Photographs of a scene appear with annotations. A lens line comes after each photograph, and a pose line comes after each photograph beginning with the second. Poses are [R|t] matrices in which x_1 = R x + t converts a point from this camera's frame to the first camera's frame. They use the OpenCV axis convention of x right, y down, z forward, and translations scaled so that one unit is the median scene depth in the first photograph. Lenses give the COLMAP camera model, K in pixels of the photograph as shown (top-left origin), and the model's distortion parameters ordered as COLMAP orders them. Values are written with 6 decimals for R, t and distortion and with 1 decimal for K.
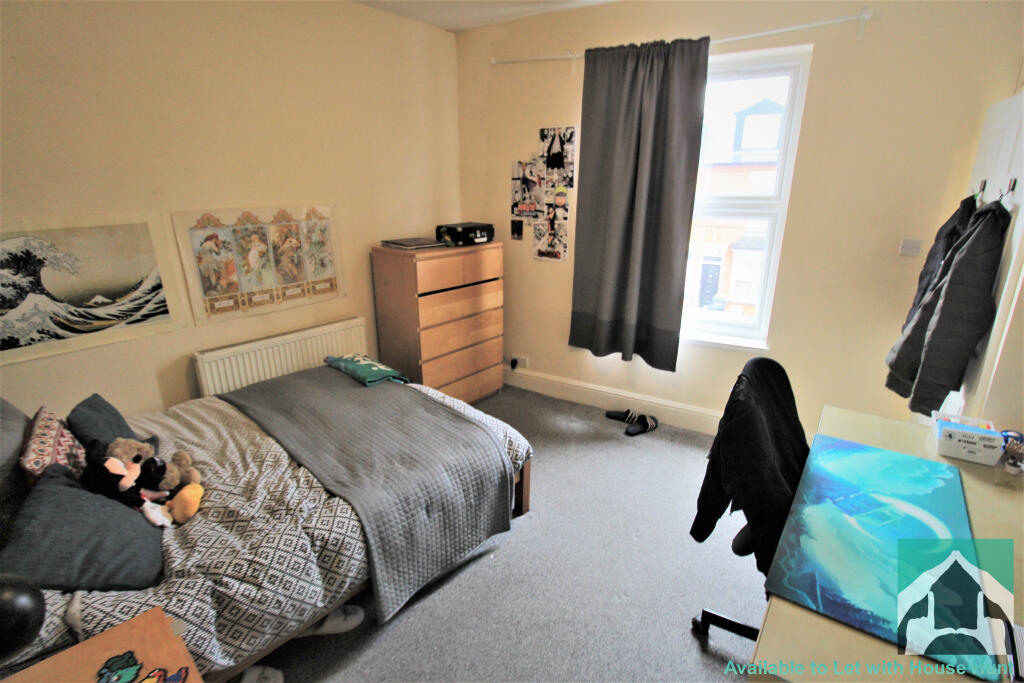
lens RADIAL K [[488.5, 0, 507.2], [0, 488.5, 348.7], [0, 0, 1]] dist [-0.020743, -0.003012]
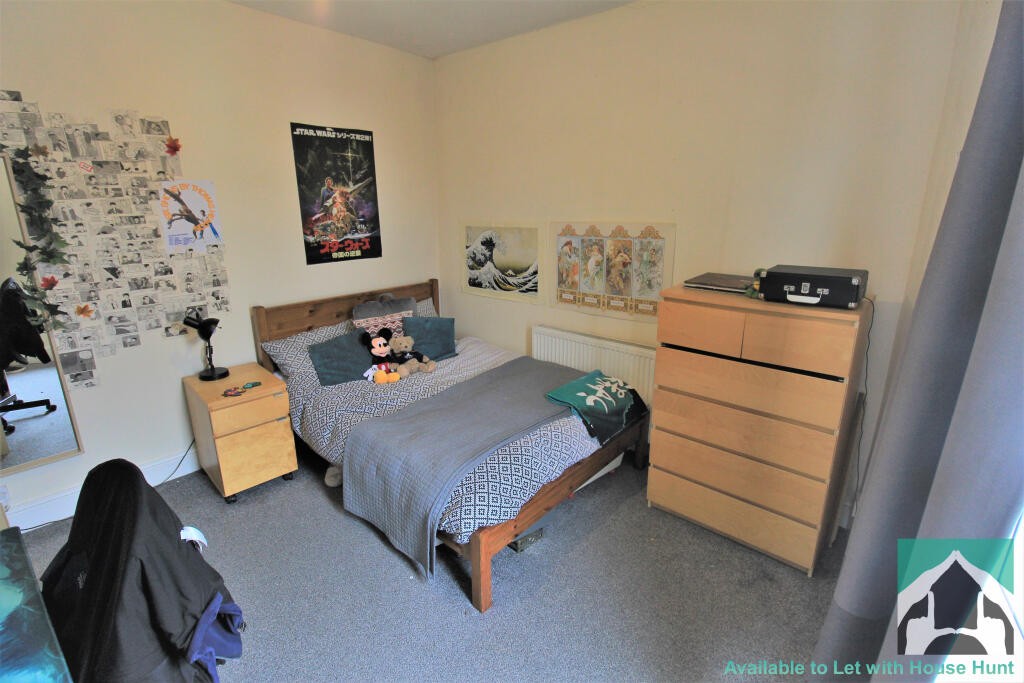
lens RADIAL K [[488.5, 0, 507.5], [0, 488.5, 339.7], [0, 0, 1]] dist [-0.020743, -0.003012]
pose [[-0.053954, 0.273736, -0.960290, 0.670315], [-0.305678, 0.910994, 0.276858, -0.296427], [0.950605, 0.308477, 0.034523, 0.857400]]
